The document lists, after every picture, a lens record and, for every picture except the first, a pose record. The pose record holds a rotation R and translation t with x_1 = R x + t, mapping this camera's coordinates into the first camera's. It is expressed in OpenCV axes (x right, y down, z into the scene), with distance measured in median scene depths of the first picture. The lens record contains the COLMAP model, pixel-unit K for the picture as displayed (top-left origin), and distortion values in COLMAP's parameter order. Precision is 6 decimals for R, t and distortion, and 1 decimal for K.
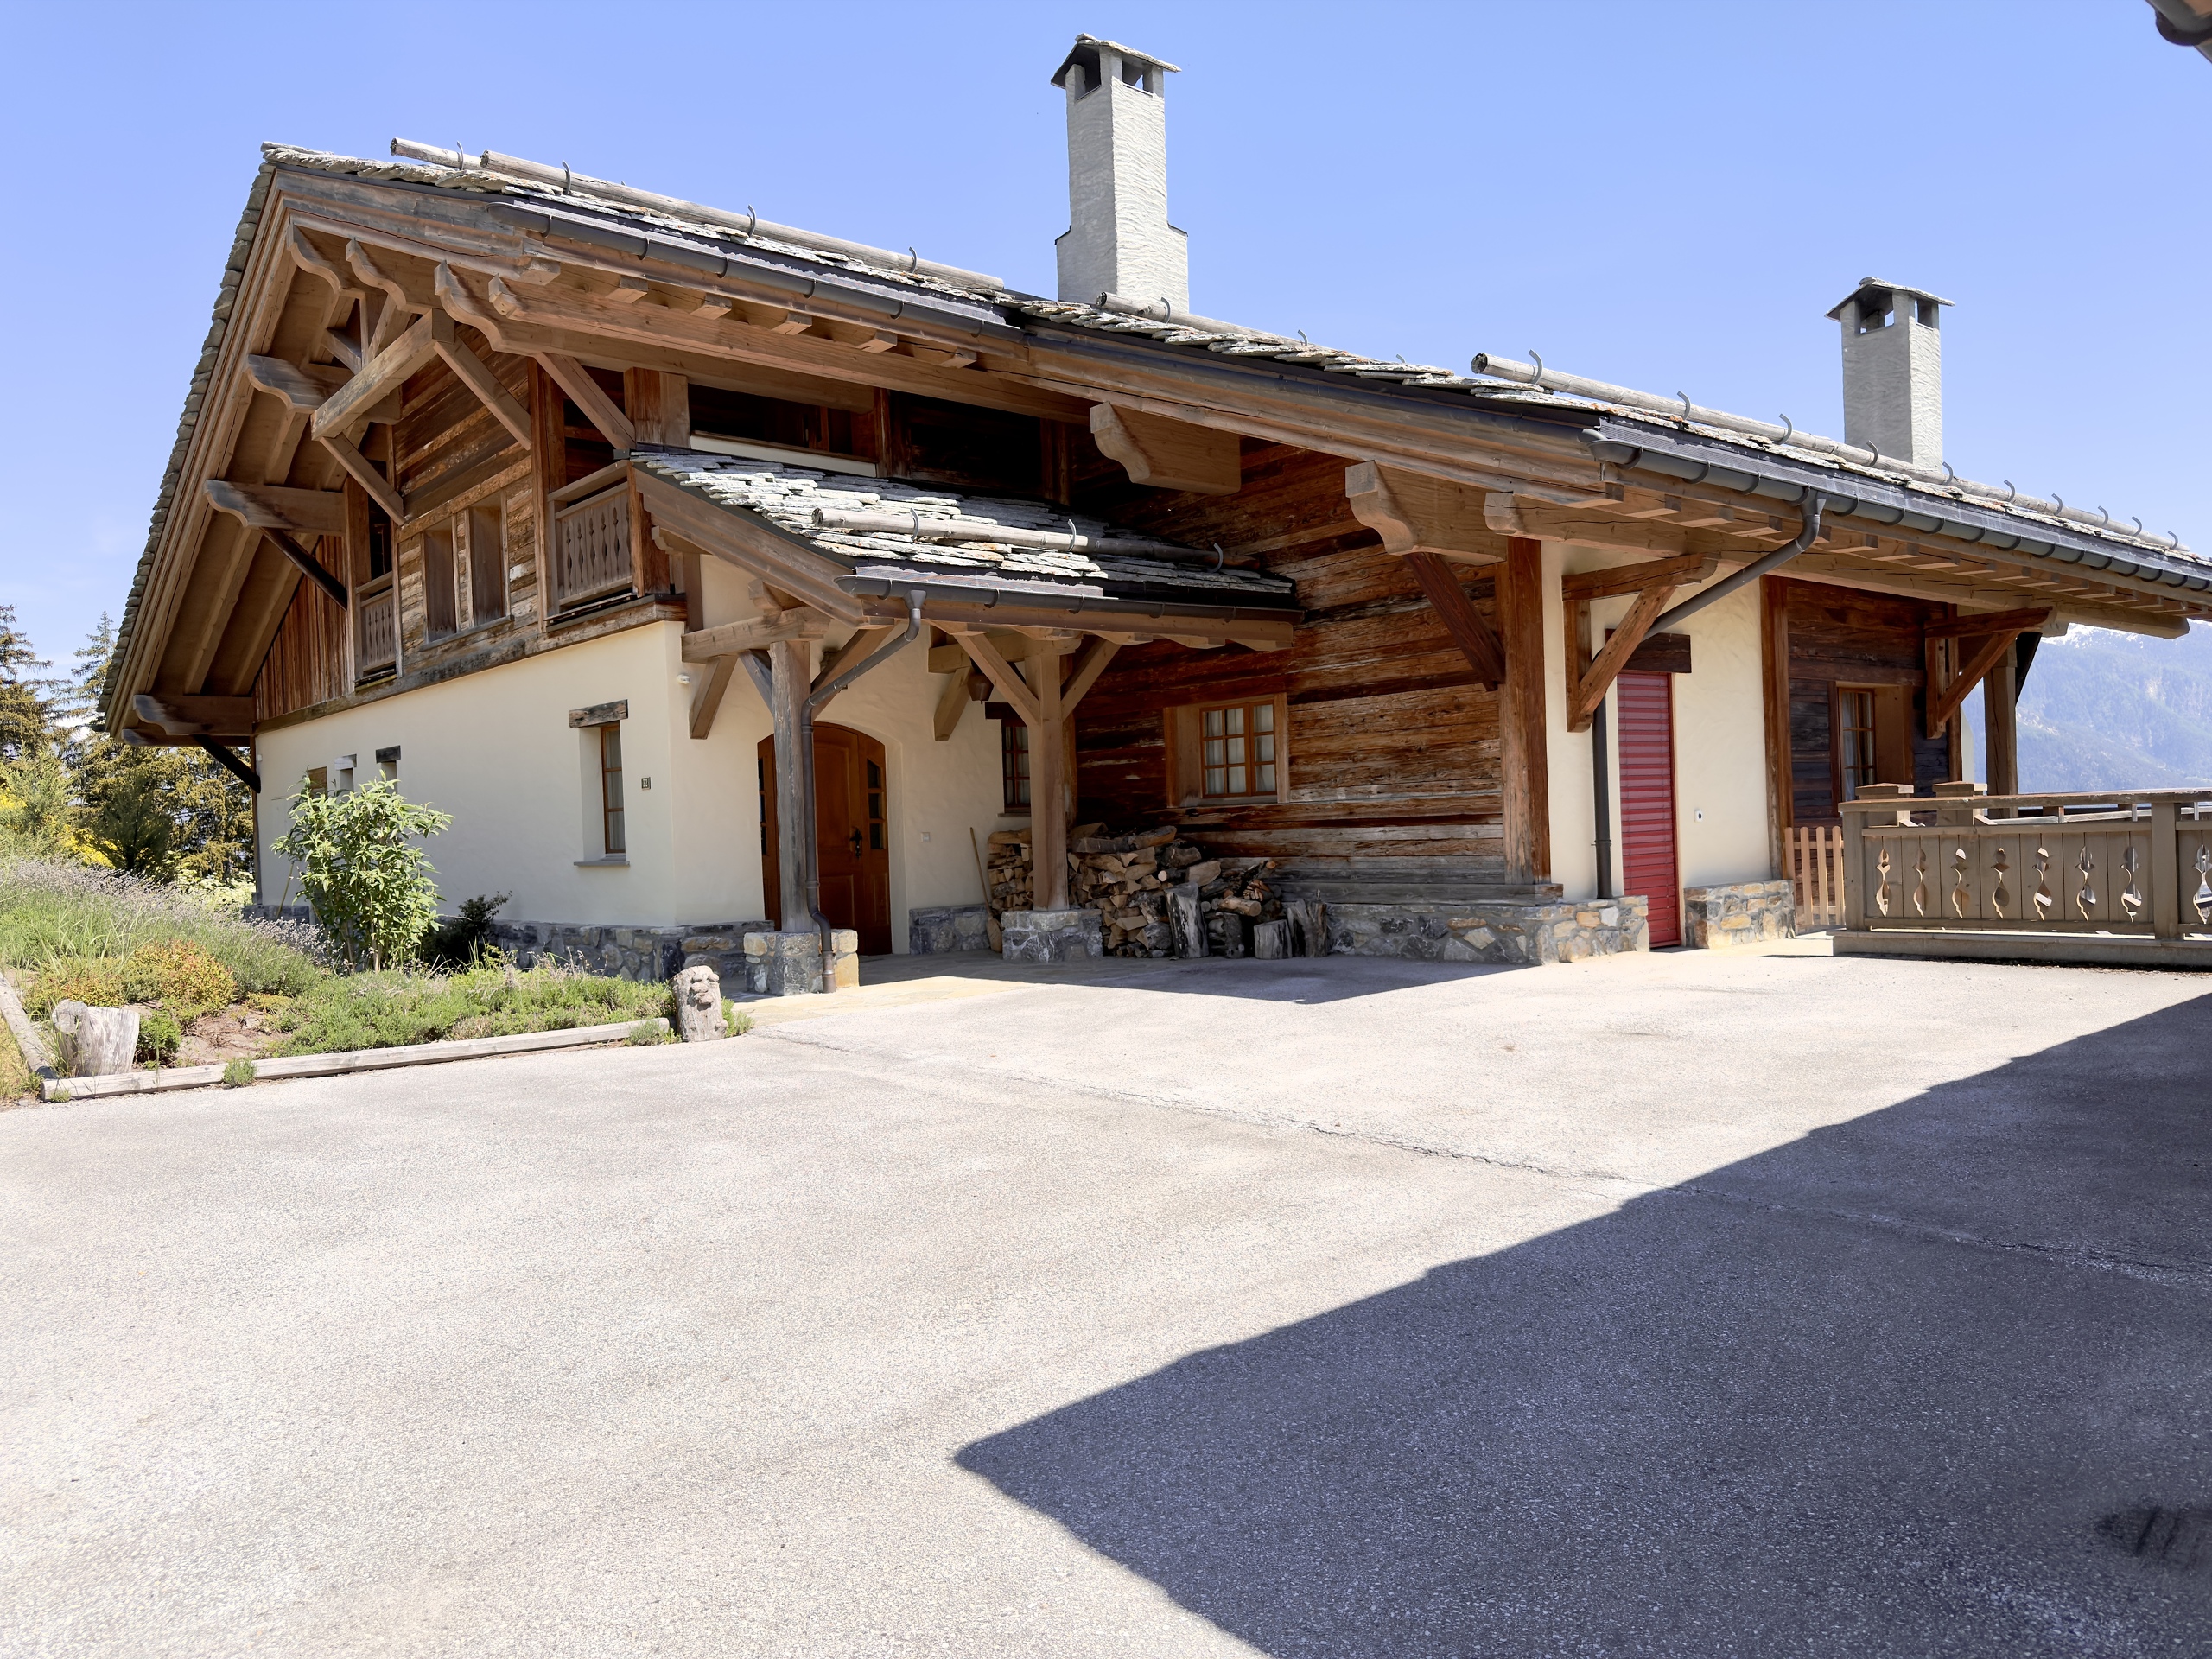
lens RADIAL K [[1542.2, 0, 1116.3], [0, 1542.2, 834.0], [0, 0, 1]] dist [0.132368, -0.206765]
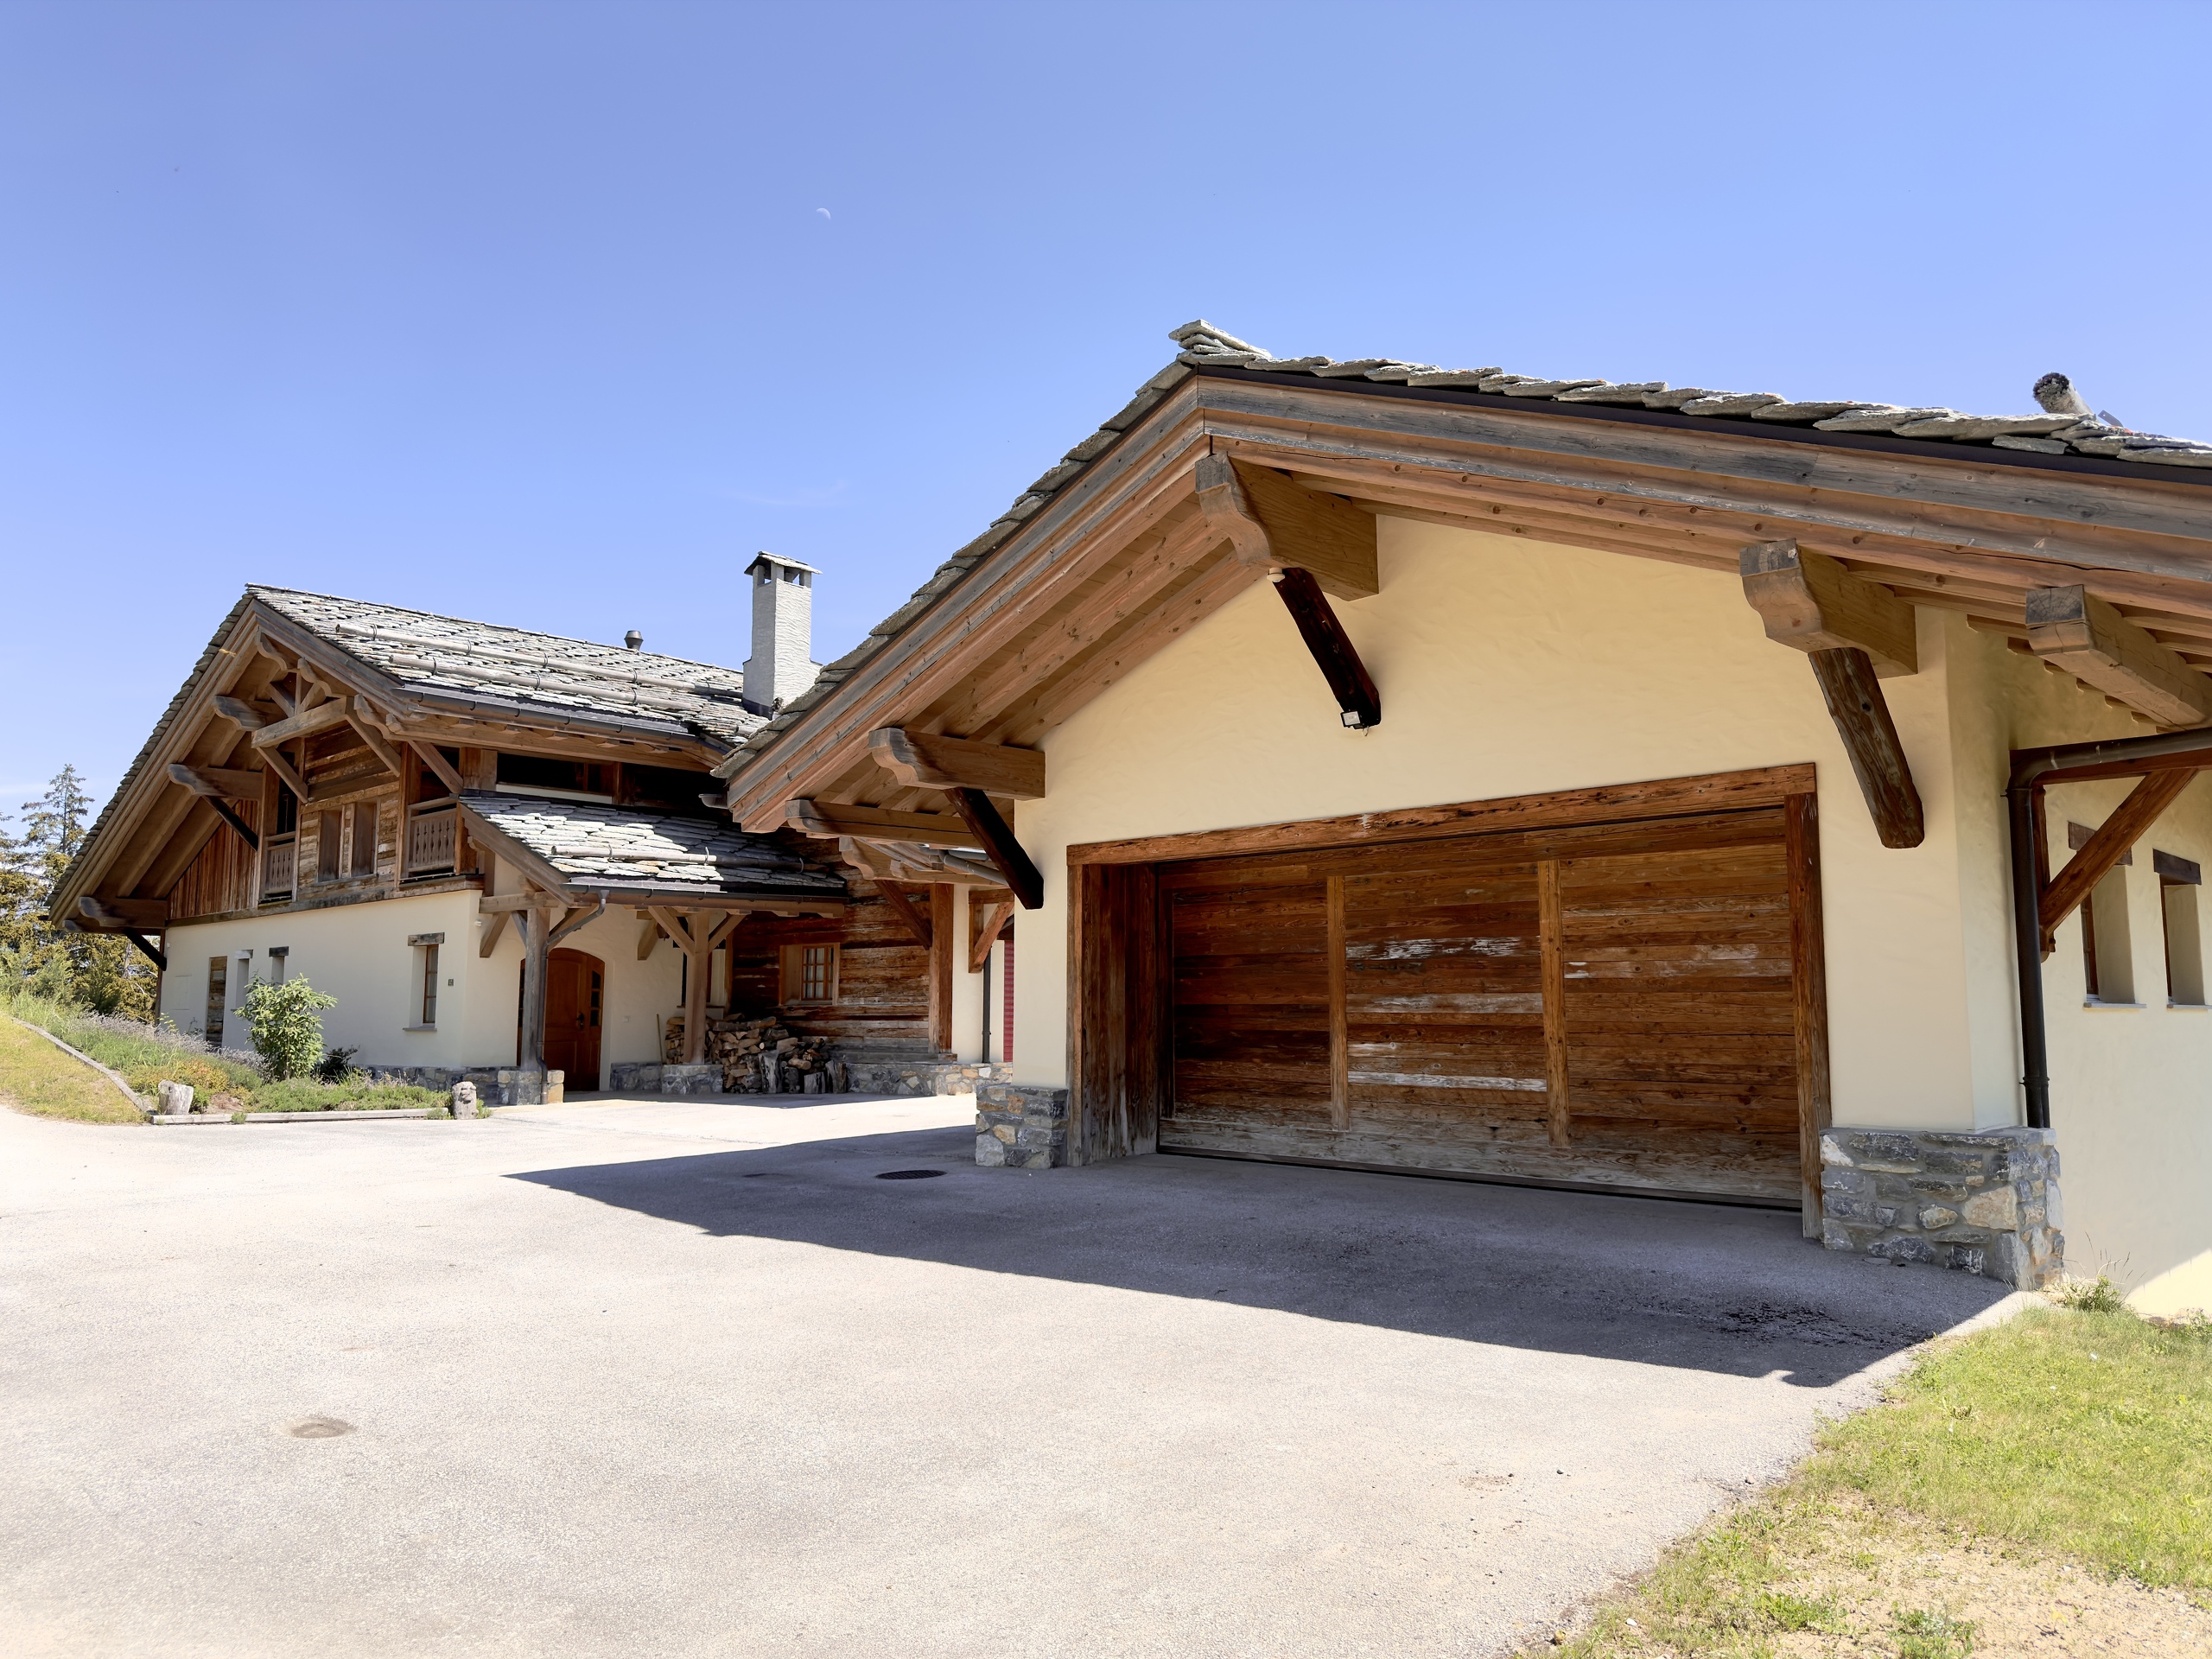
lens RADIAL K [[1597.7, 0, 1196.6], [0, 1597.7, 839.3], [0, 0, 1]] dist [0.062810, -0.110625]
pose [[0.991610, 0.045685, 0.120922, 0.293986], [-0.031368, 0.992546, -0.117761, -0.005915], [-0.125401, 0.112980, 0.985652, -0.880778]]
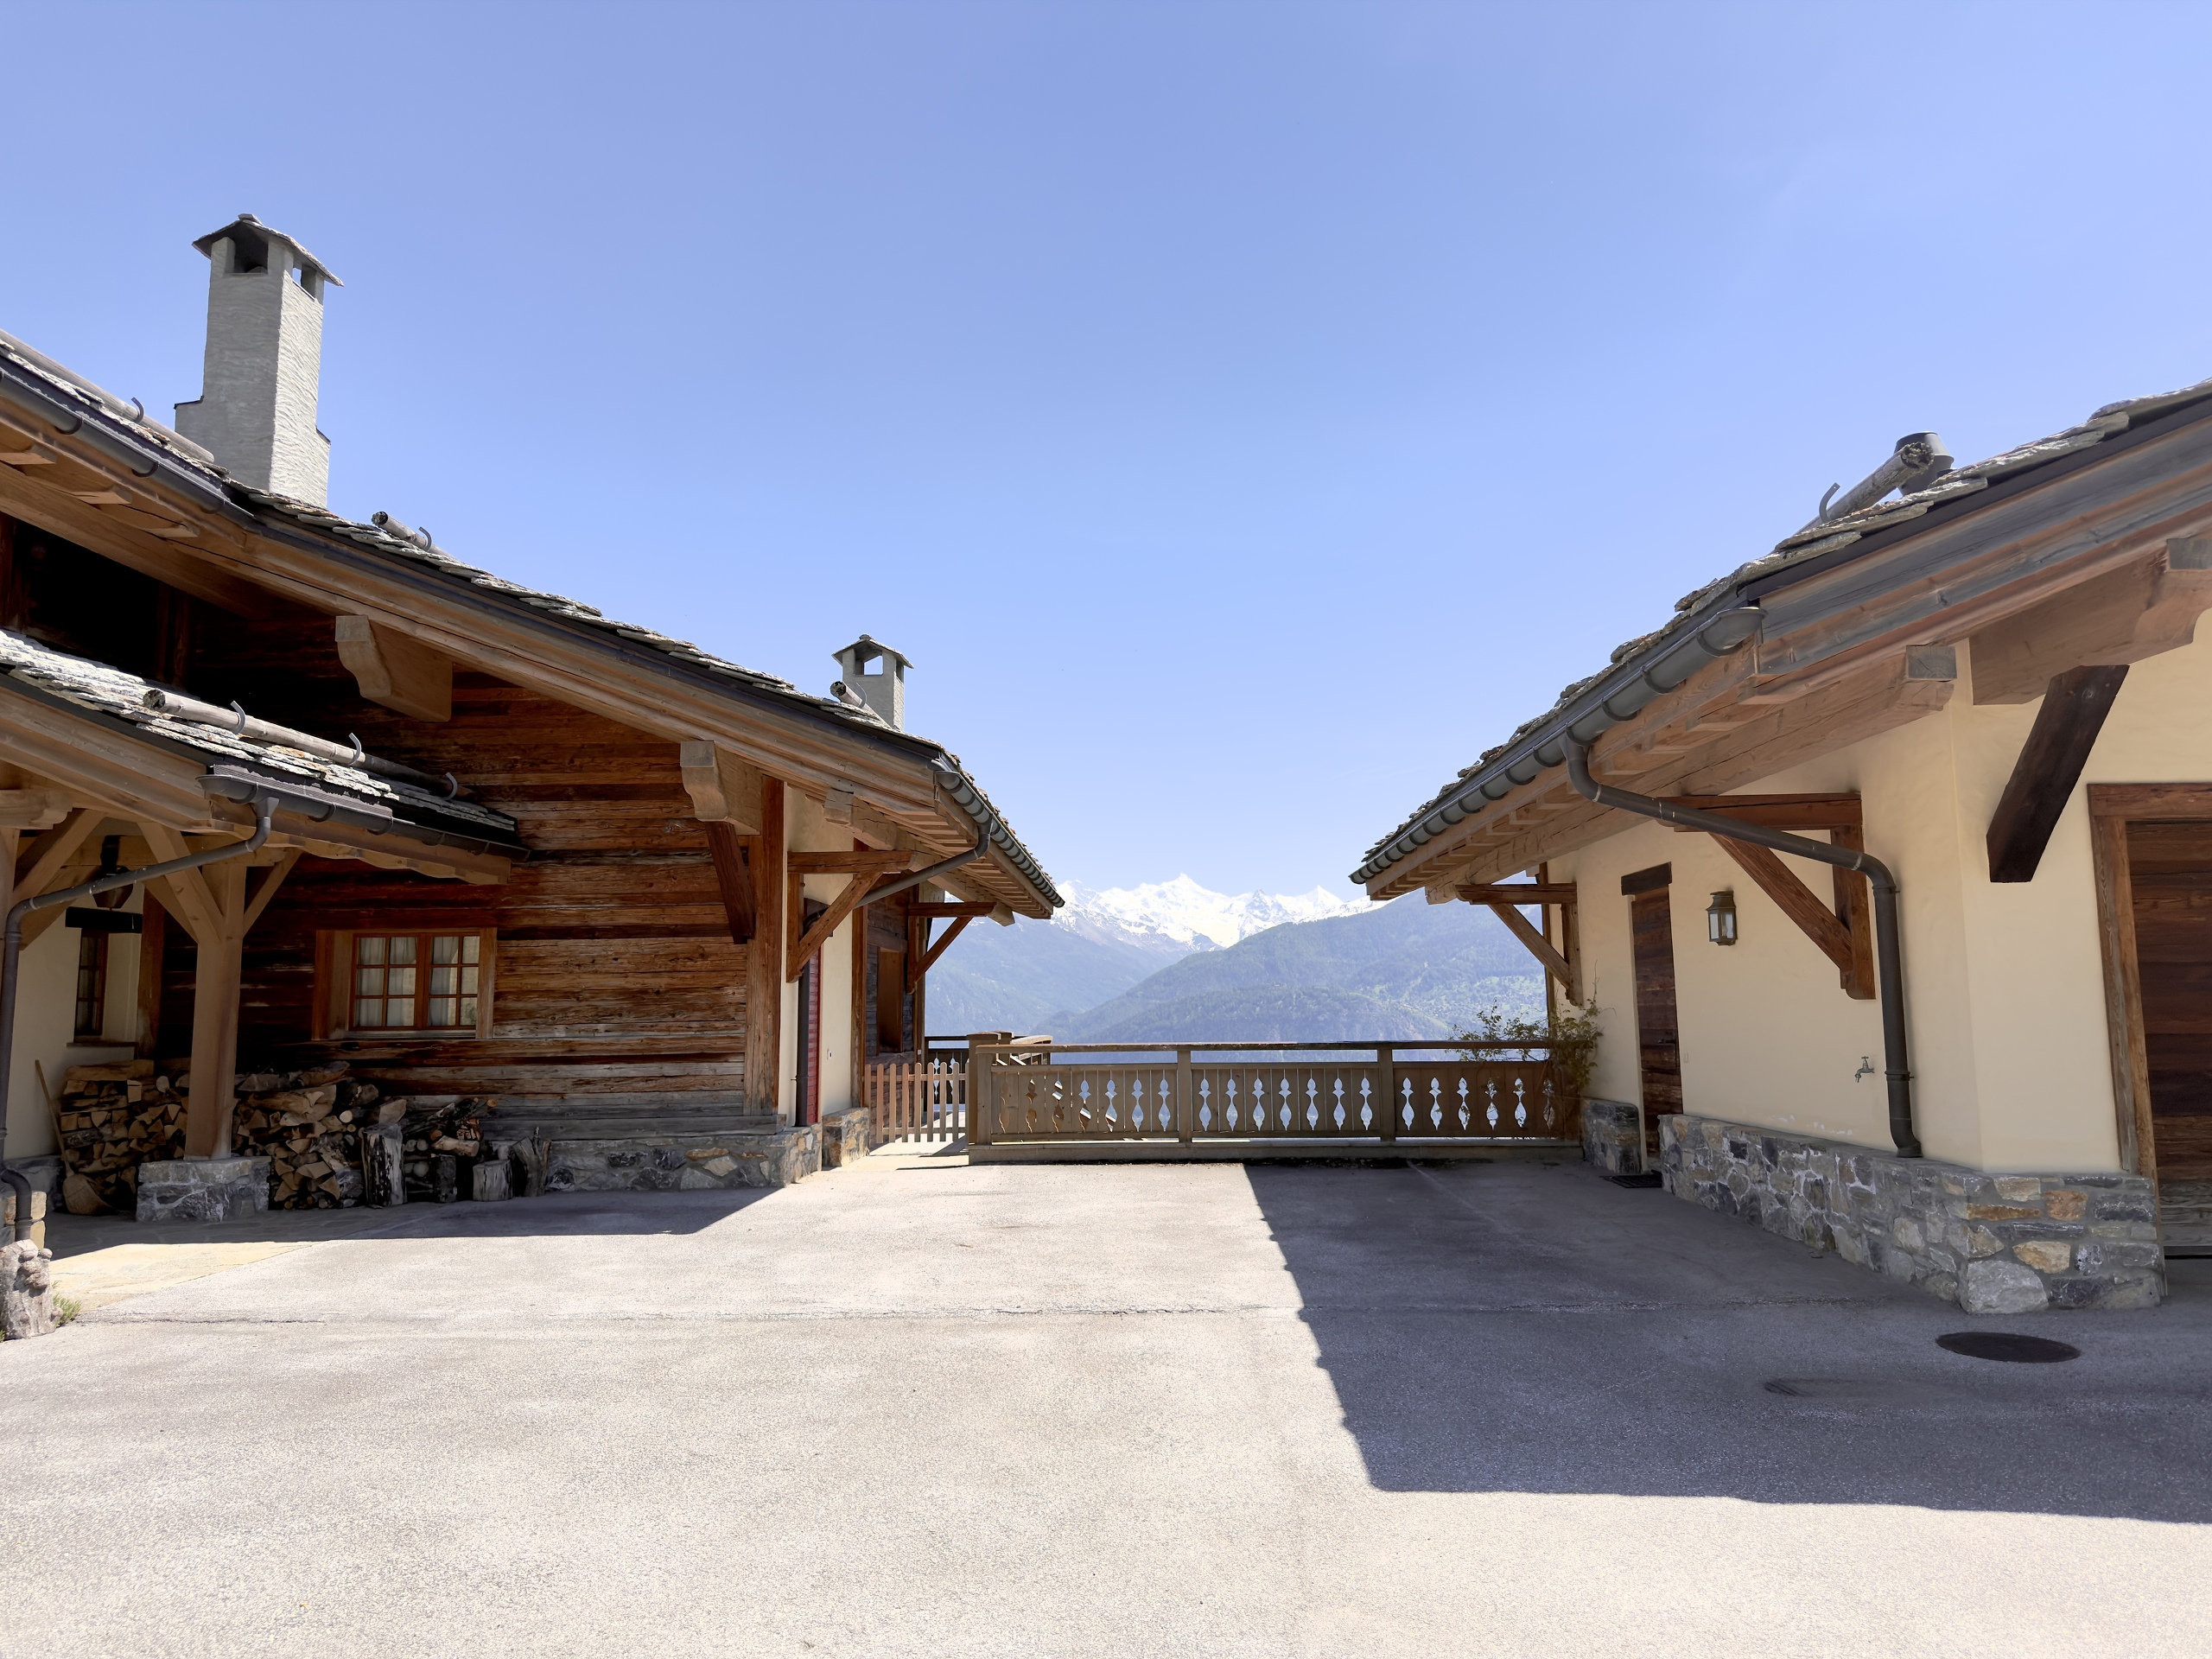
lens RADIAL K [[1545.3, 0, 1122.6], [0, 1545.3, 806.8], [0, 0, 1]] dist [0.072527, -0.111137]
pose [[0.658935, 0.129706, 0.740933, -0.392507], [-0.006919, 0.986024, -0.166458, -0.003121], [-0.752168, 0.104558, 0.650623, 0.029055]]
